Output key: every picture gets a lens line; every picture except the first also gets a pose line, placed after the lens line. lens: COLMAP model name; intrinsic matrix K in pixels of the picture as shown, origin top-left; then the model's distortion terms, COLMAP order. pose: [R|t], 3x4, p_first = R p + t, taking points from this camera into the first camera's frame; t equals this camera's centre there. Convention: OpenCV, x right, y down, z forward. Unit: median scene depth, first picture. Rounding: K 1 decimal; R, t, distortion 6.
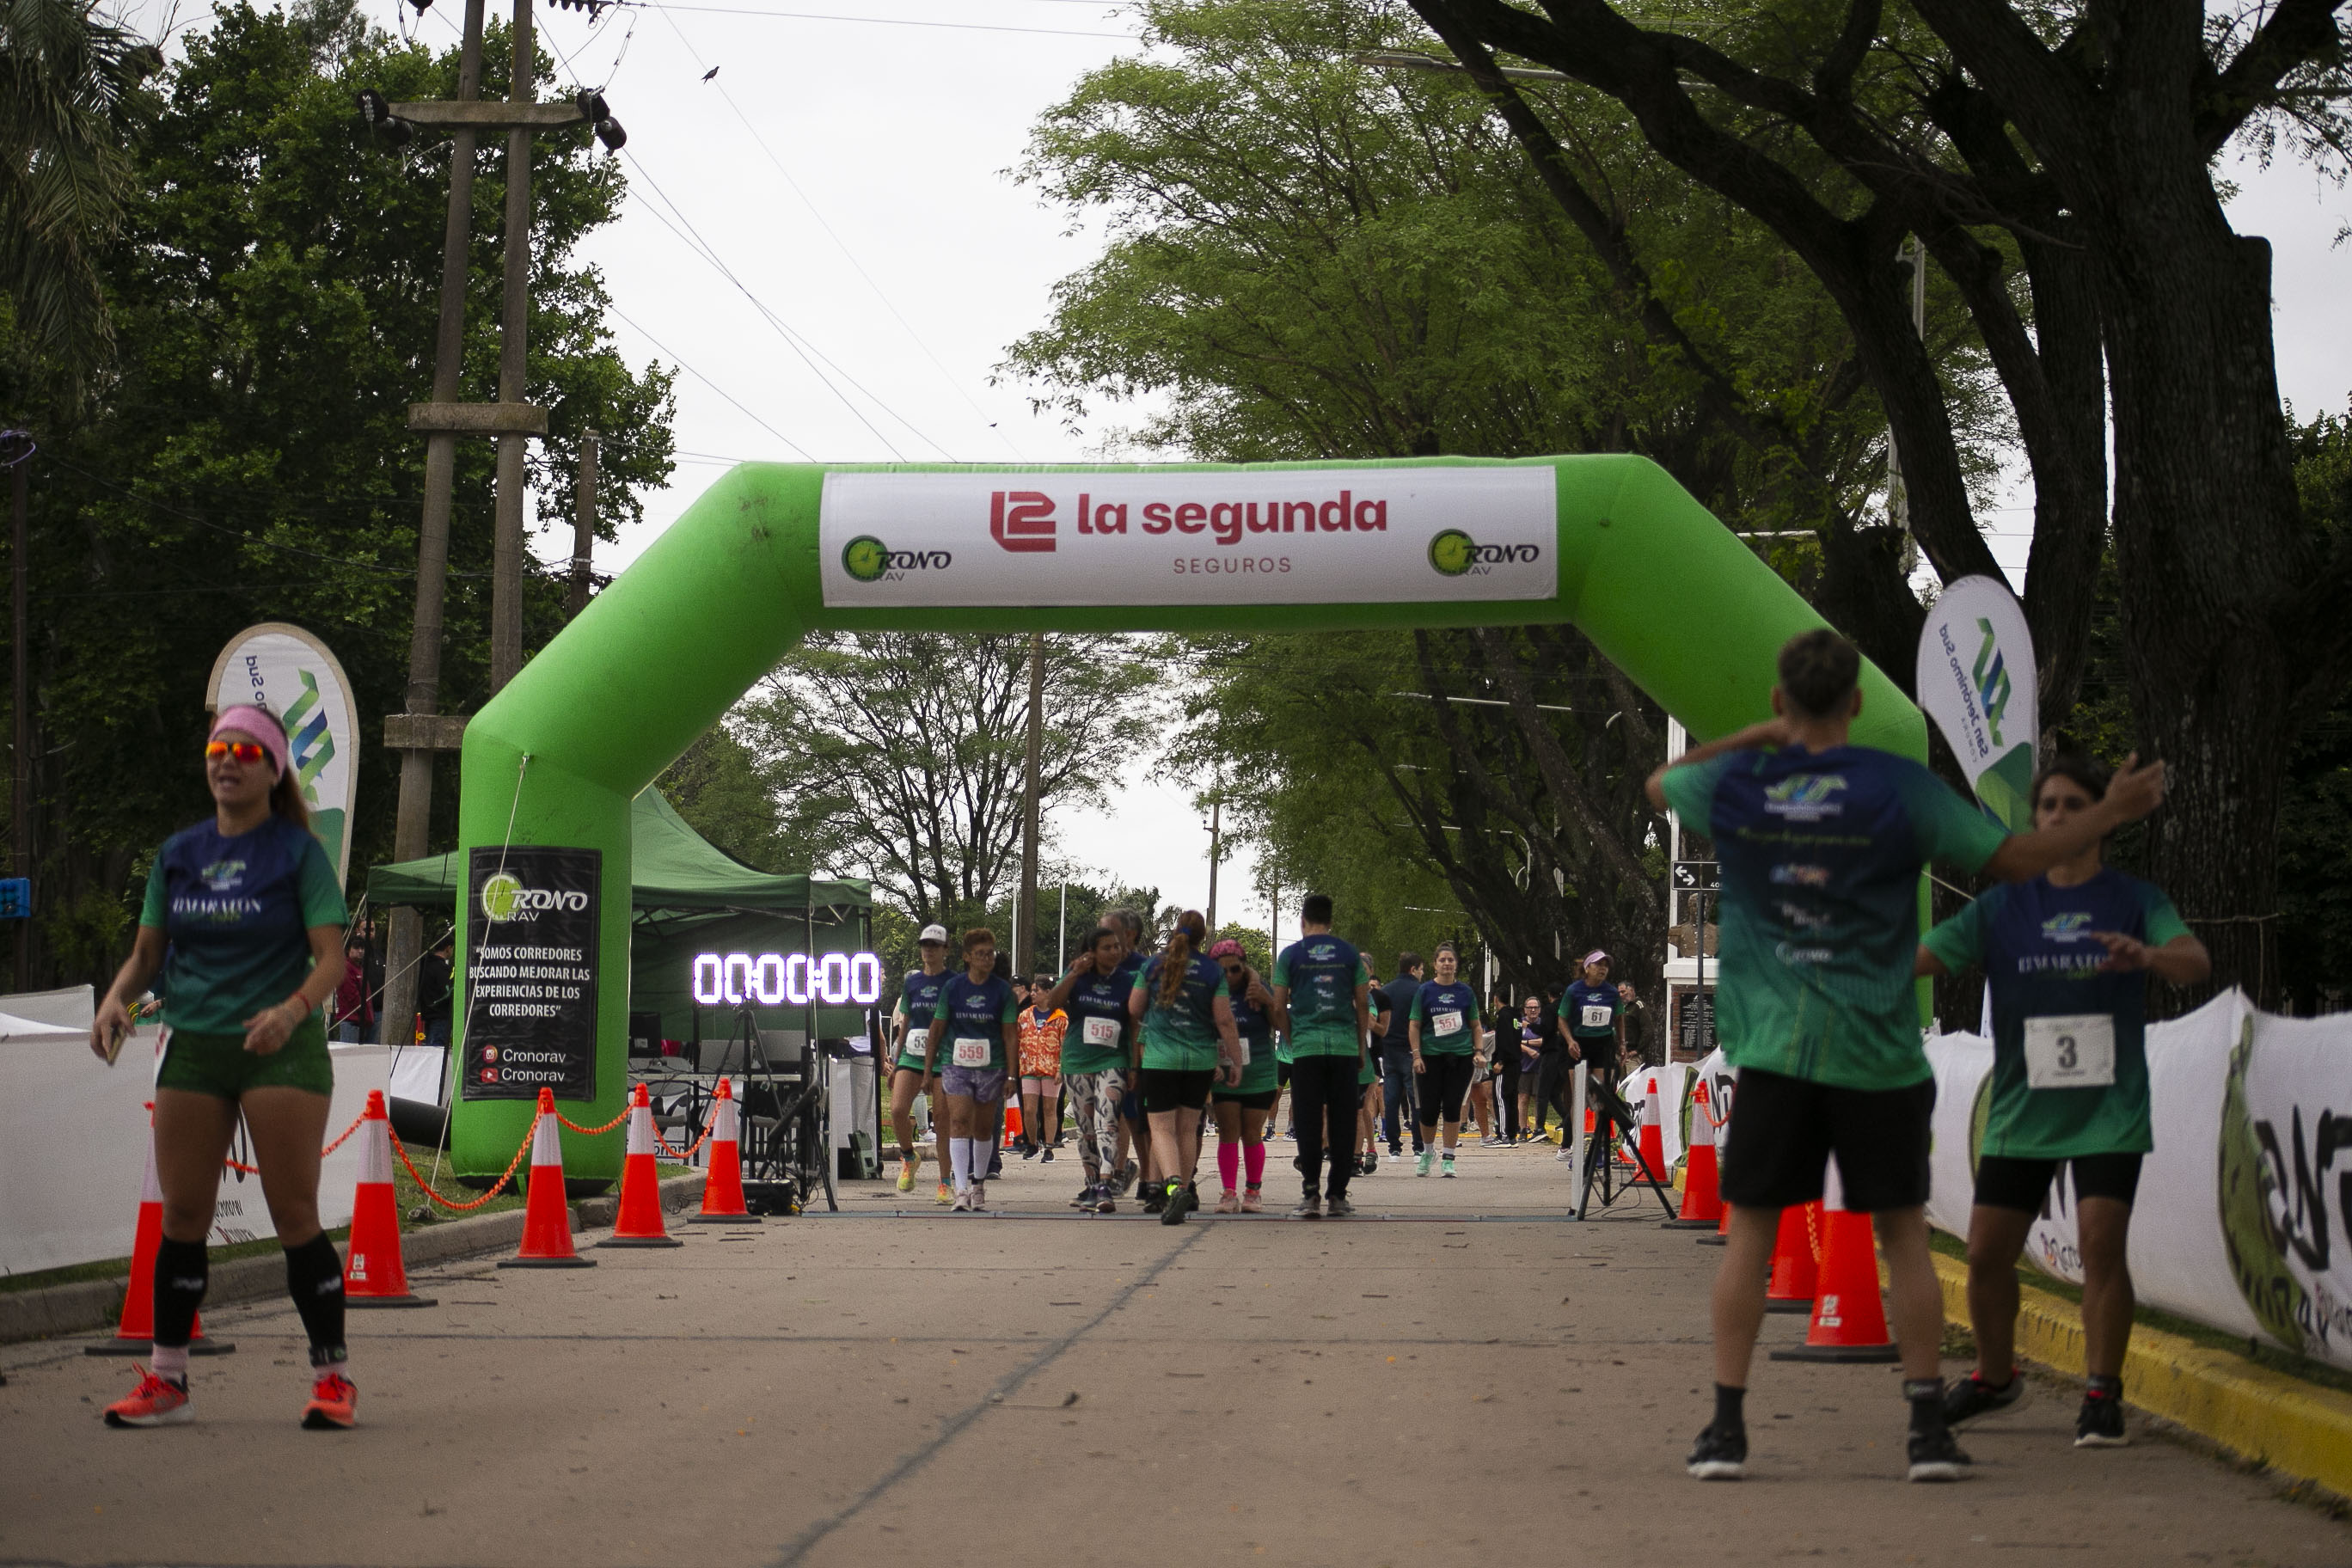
lens RADIAL K [[5208.9, 0, 1176.0], [0, 5208.9, 784.0], [0, 0, 1]] dist [0.000628, -0.001418]
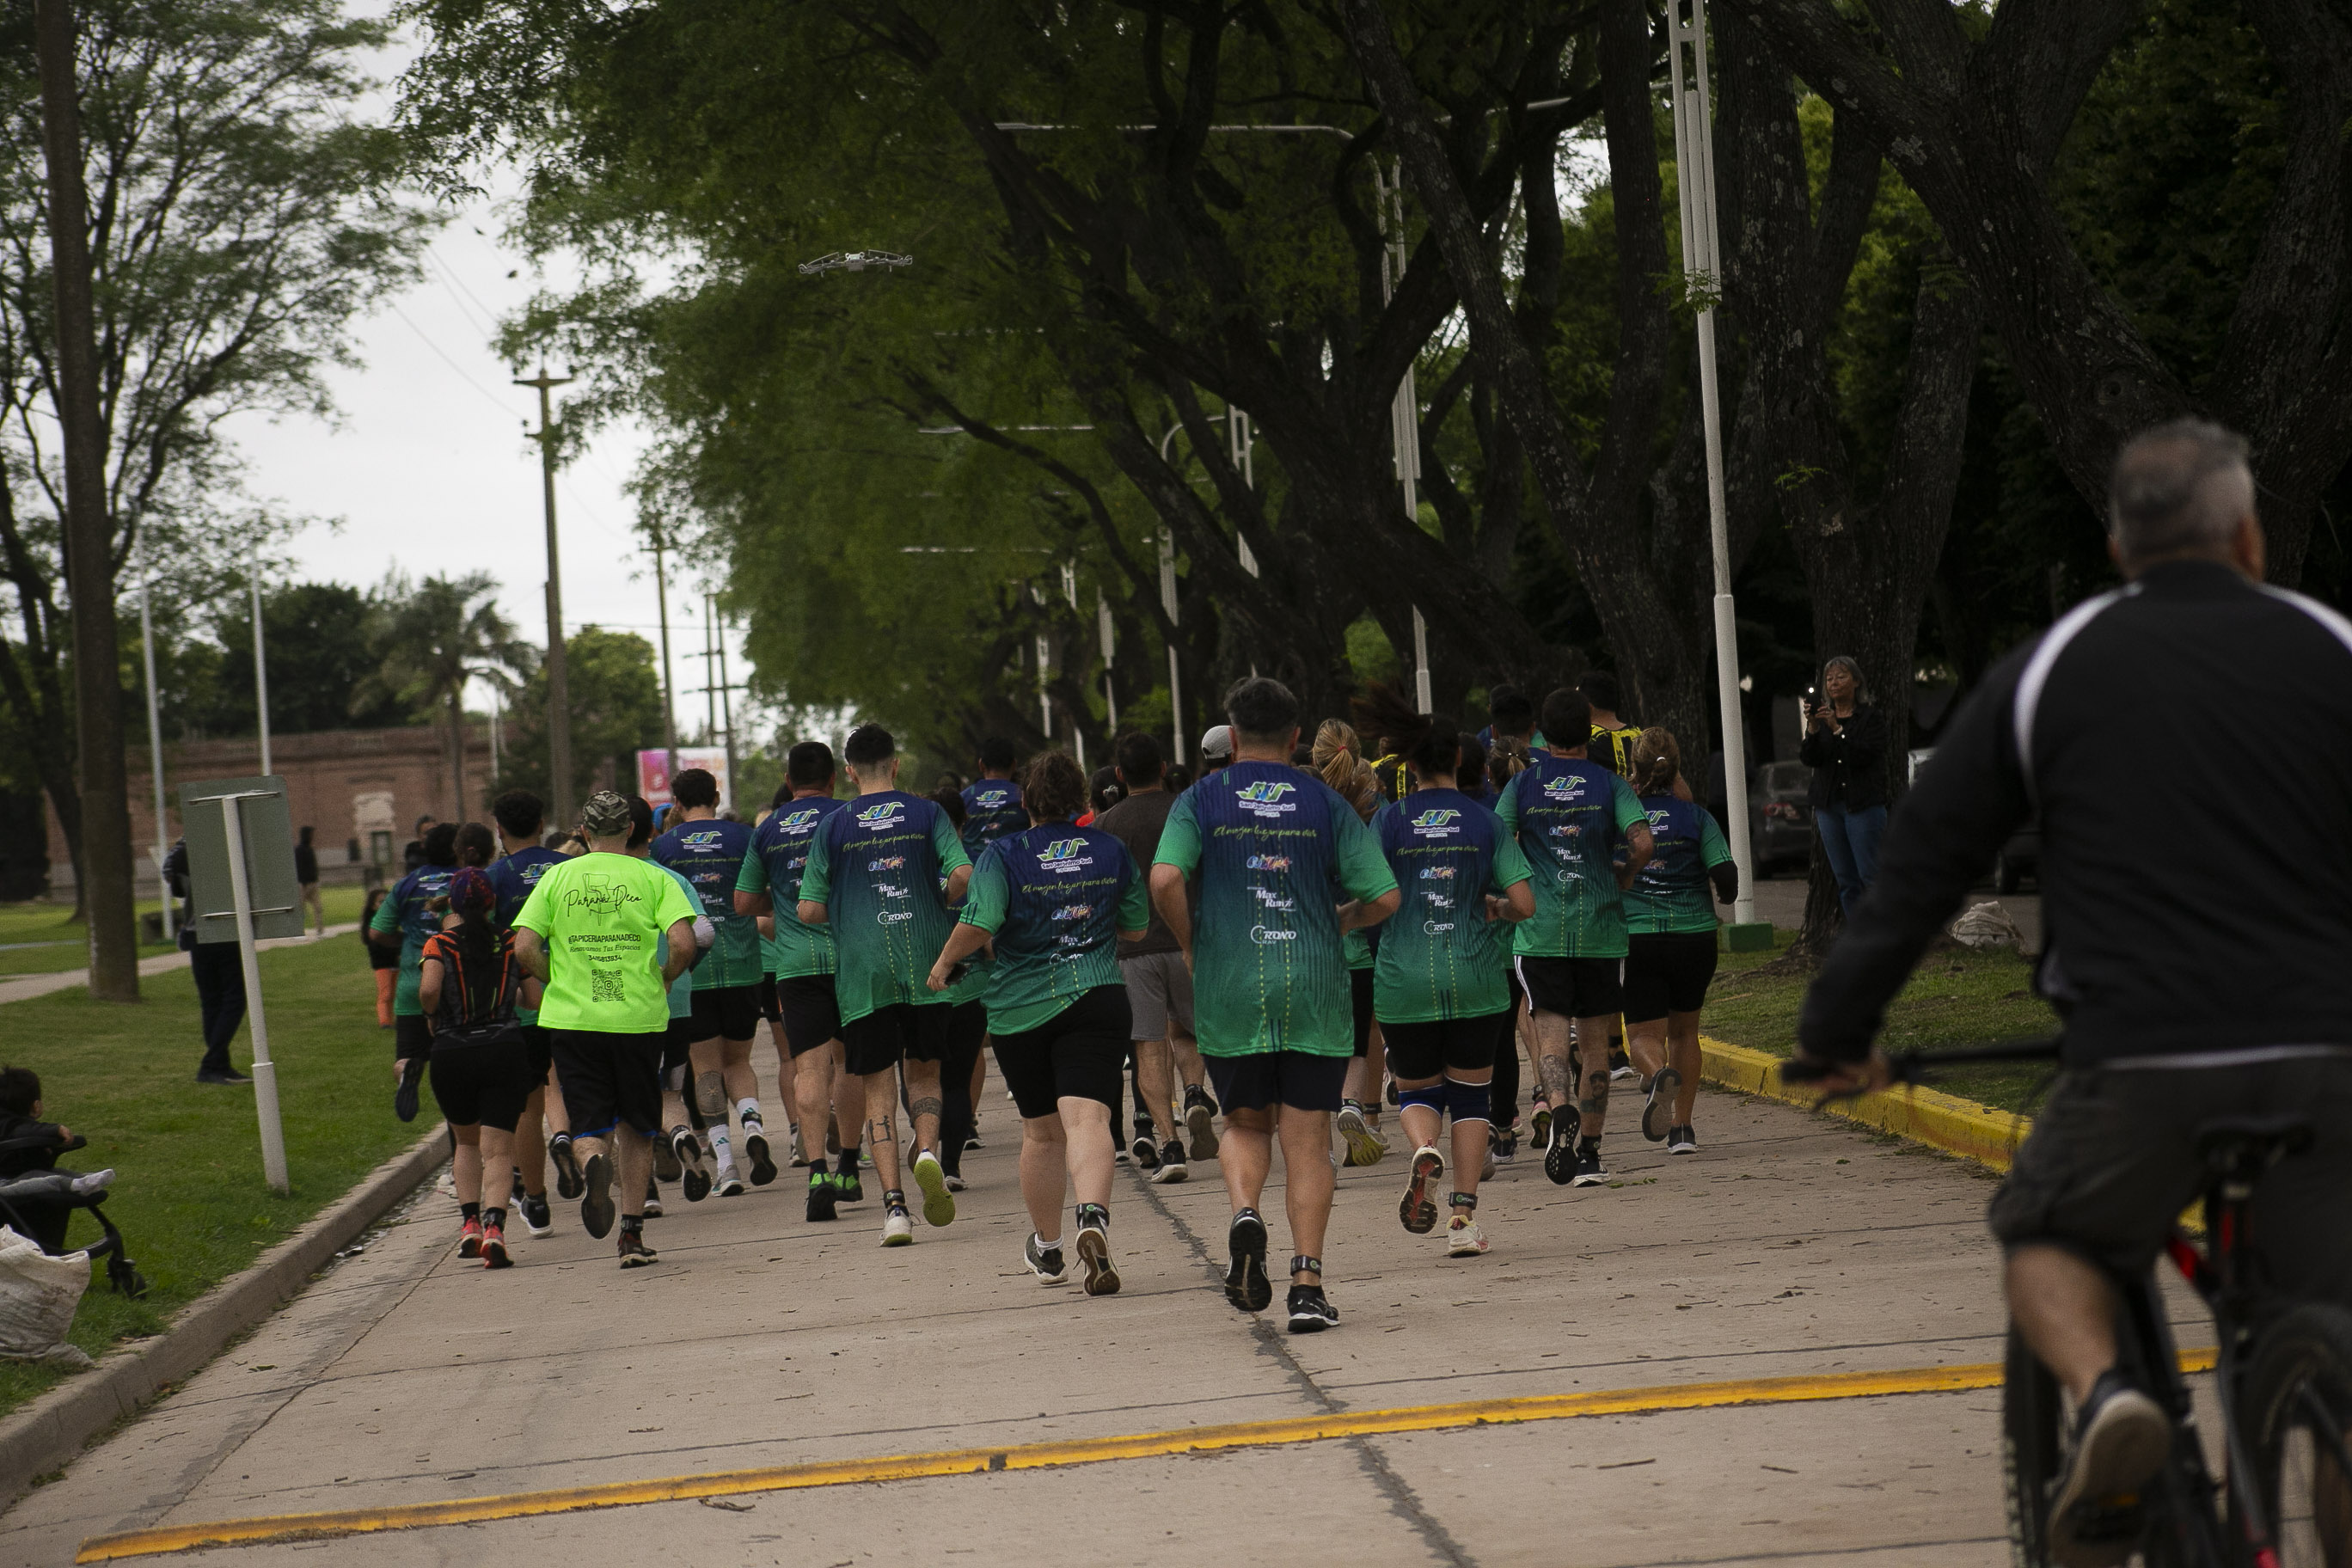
lens RADIAL K [[8040.9, 0, 1176.0], [0, 8040.9, 784.0], [0, 0, 1]] dist [1.274157, 0.247712]
pose [[0.992691, -0.089281, 0.081206, 0.000912], [0.085232, 0.995001, 0.052034, 0.007112], [-0.085446, -0.044732, 0.995338, 0.175514]]
